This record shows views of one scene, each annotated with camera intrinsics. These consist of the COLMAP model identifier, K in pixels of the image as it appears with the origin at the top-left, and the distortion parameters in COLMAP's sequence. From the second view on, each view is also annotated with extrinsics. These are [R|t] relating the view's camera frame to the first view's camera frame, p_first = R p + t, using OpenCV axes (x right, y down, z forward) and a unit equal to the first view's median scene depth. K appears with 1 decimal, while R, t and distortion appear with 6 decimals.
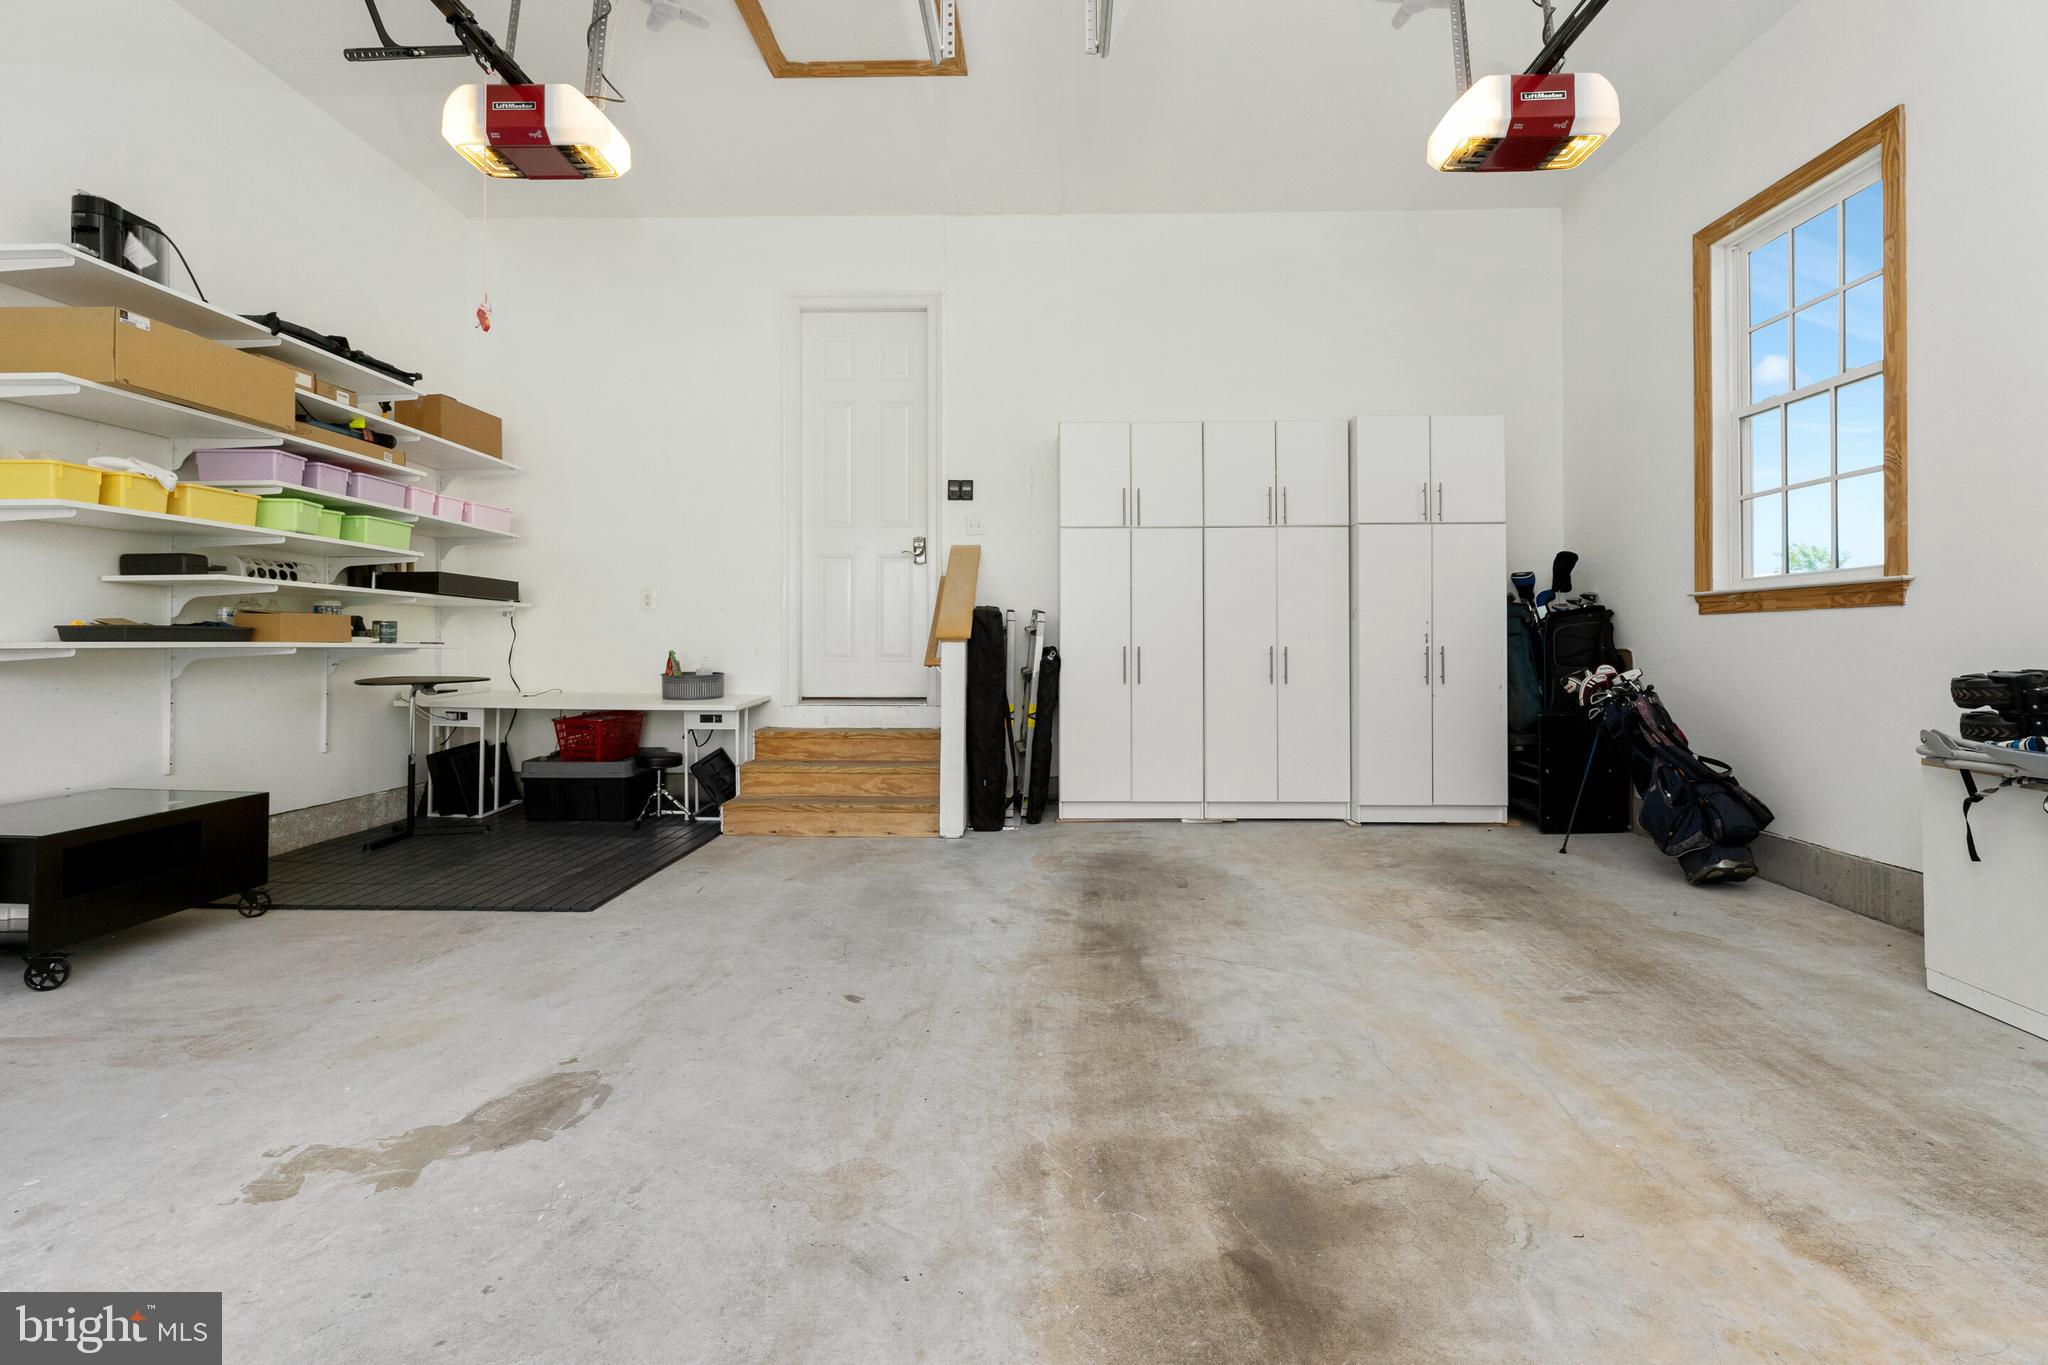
lens RADIAL K [[886.3, 0, 1027.4], [0, 886.3, 634.2], [0, 0, 1]] dist [-0.000043, 0.000040]
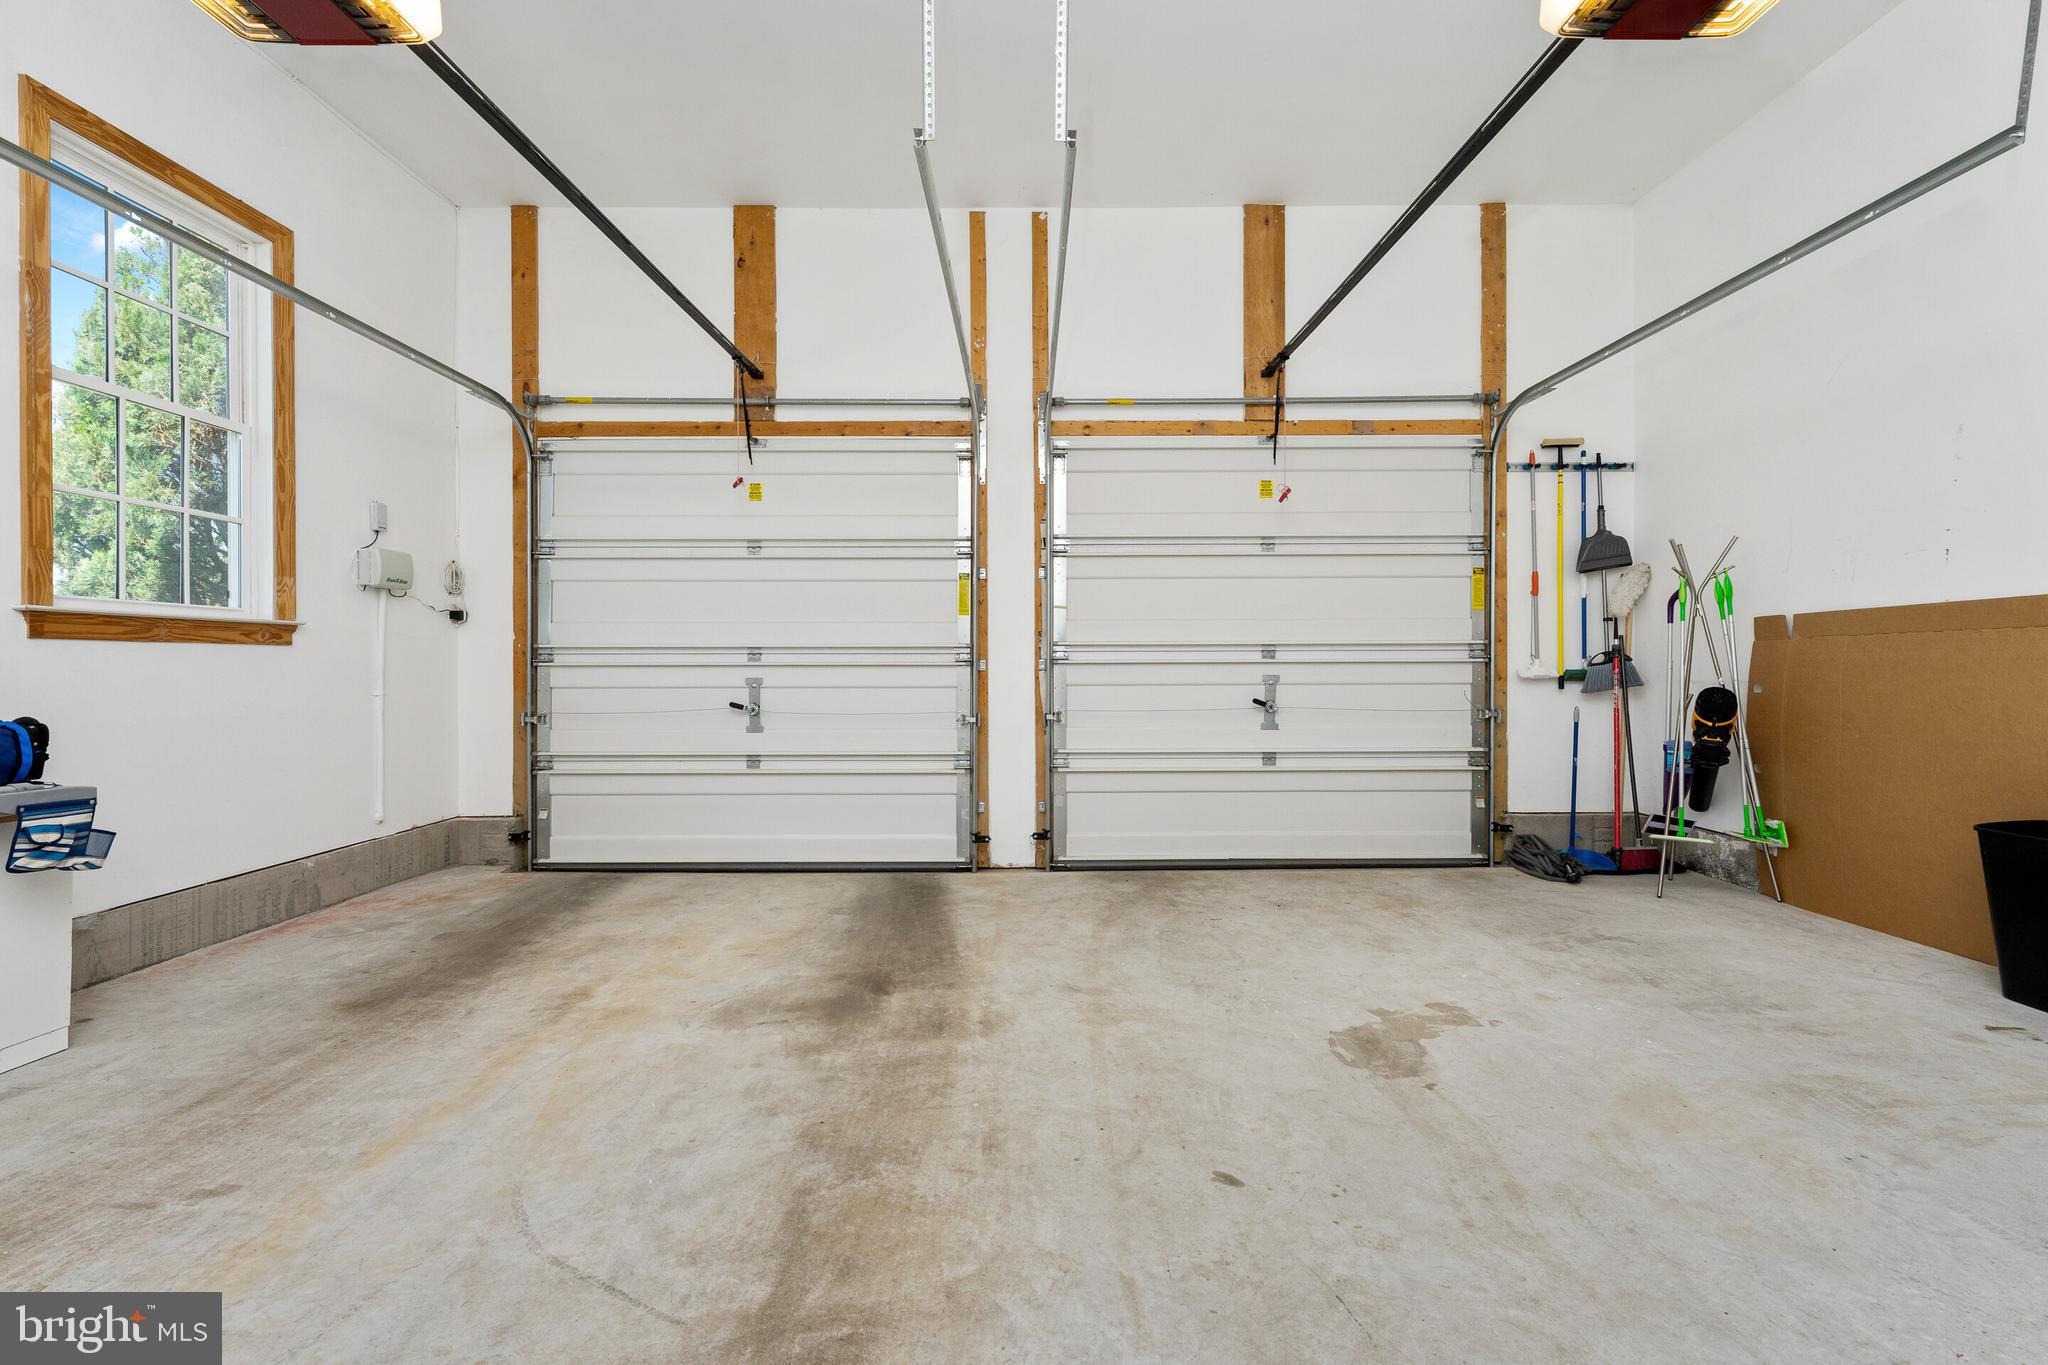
lens RADIAL K [[886.3, 0, 1022.8], [0, 886.3, 672.8], [0, 0, 1]] dist [-0.000043, 0.000040]
pose [[-0.999716, 0.001264, -0.023789, -0.016192], [0.001267, 0.999999, -0.000083, -0.003676], [0.023789, -0.000113, -0.999717, 2.197851]]
